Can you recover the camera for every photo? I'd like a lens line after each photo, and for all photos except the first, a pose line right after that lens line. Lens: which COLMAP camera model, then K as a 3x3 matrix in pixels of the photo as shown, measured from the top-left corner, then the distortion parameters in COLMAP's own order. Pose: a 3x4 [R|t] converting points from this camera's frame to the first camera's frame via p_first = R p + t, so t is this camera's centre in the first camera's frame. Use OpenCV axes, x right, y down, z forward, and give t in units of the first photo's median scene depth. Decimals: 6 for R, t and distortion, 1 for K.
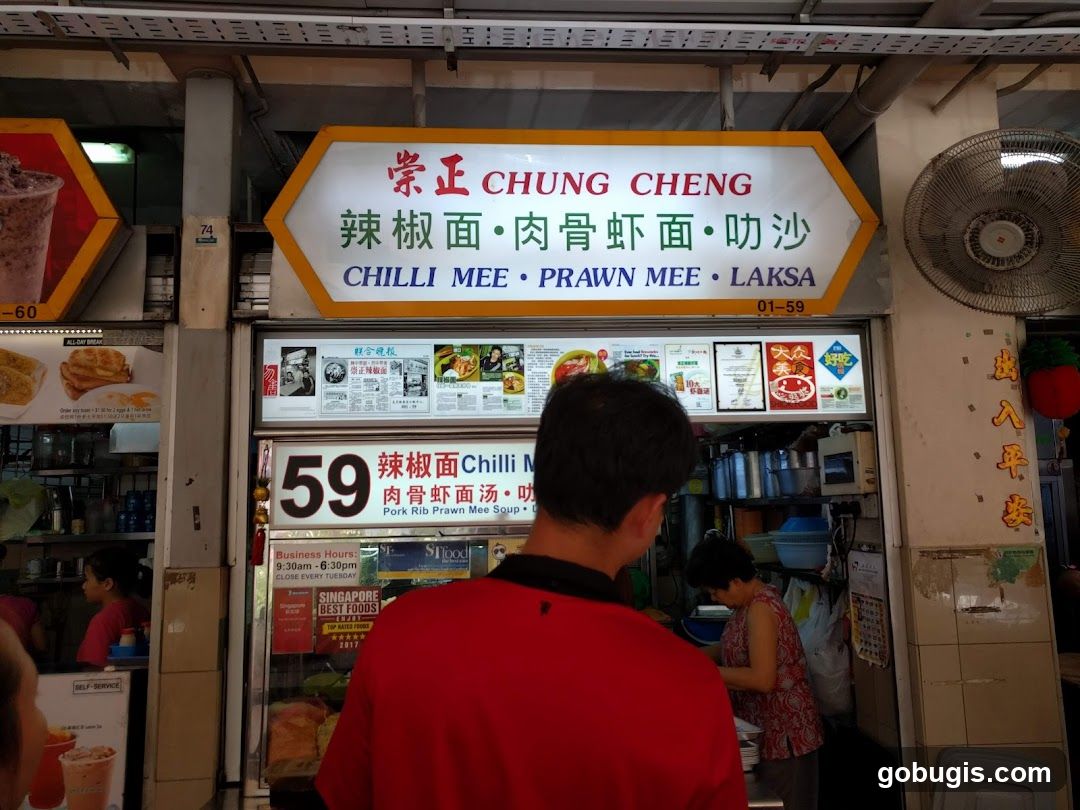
lens RADIAL K [[793.7, 0, 533.2], [0, 793.7, 409.1], [0, 0, 1]] dist [0.028808, -0.006700]
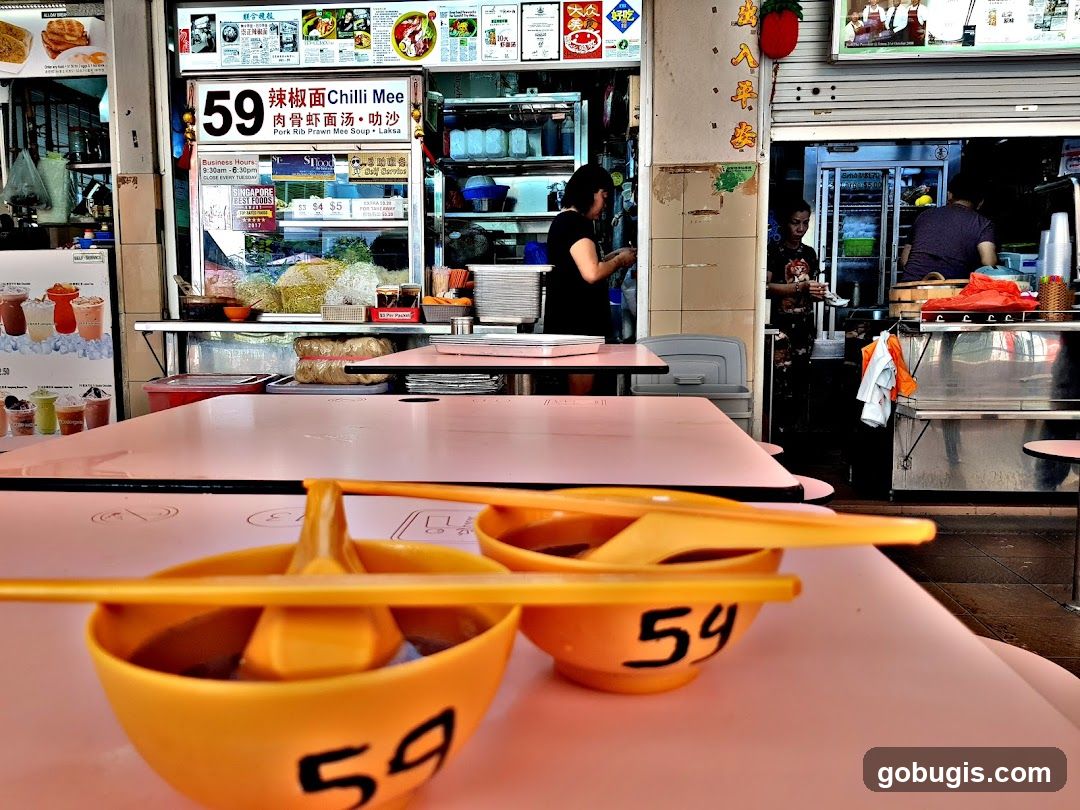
lens RADIAL K [[876.5, 0, 518.8], [0, 876.5, 403.0], [0, 0, 1]] dist [0.019211, -0.036254]
pose [[0.989778, 0.032664, -0.138825, 0.473274], [0.001572, 0.970861, 0.239639, 0.211032], [0.142608, -0.237407, 0.960885, -0.507810]]
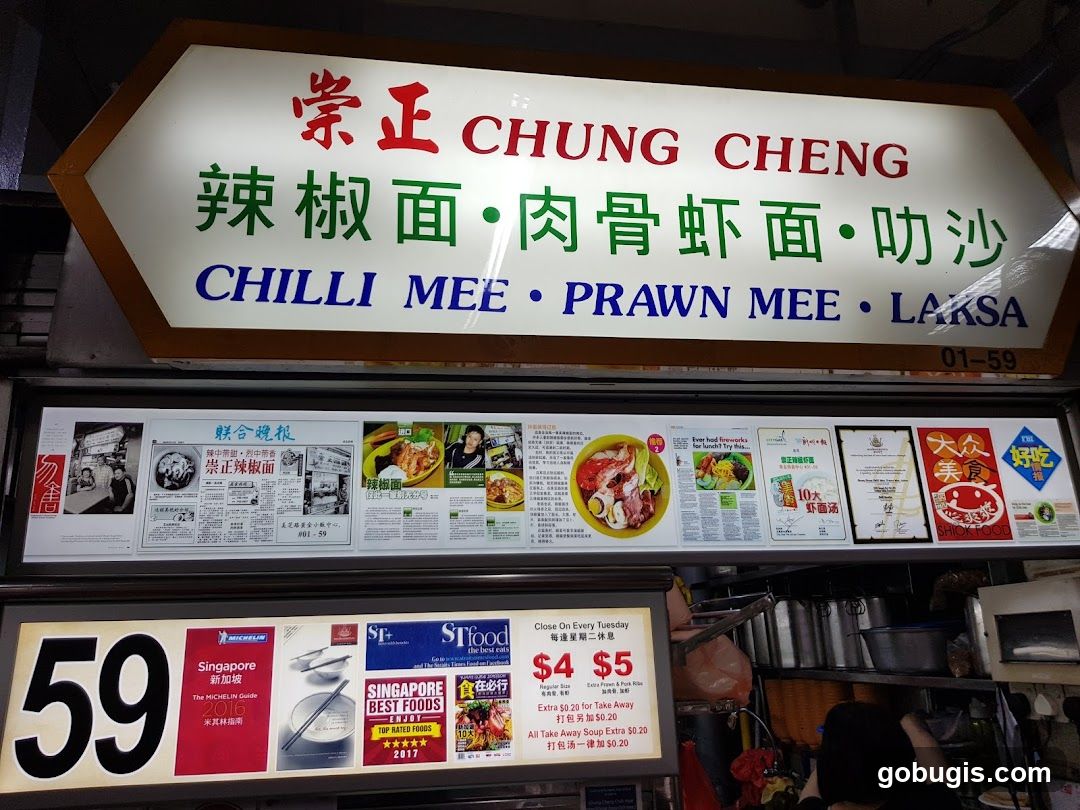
lens RADIAL K [[842.7, 0, 528.7], [0, 842.7, 389.4], [0, 0, 1]] dist [0.073074, -0.127732]
pose [[0.995823, 0.016769, 0.089750, -0.066478], [-0.001739, 0.986293, -0.164993, -0.005446], [-0.091287, 0.164148, 0.982203, 0.423306]]
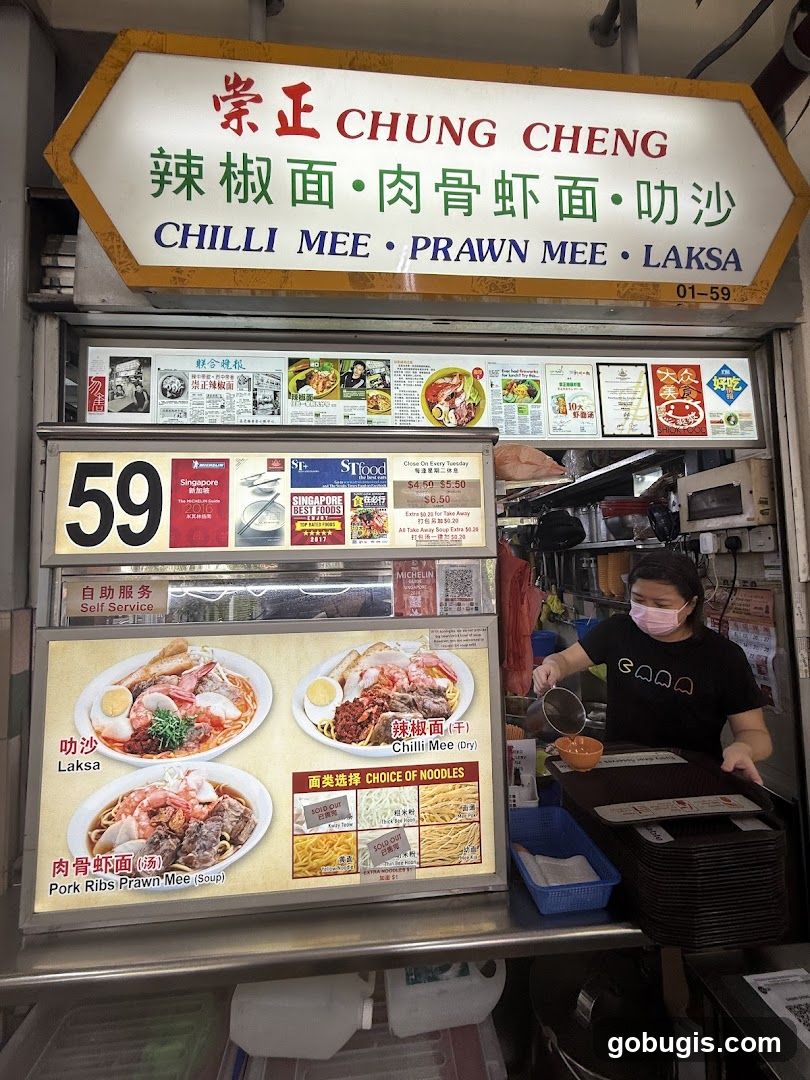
lens RADIAL K [[437.3, 0, 401.9], [0, 437.3, 536.1], [0, 0, 1]] dist [-0.002466, 0.001703]
pose [[0.999801, -0.001937, 0.019863, -0.009142], [0.000775, 0.998297, 0.058331, 0.093897], [-0.019942, -0.058304, 0.998100, 0.533809]]
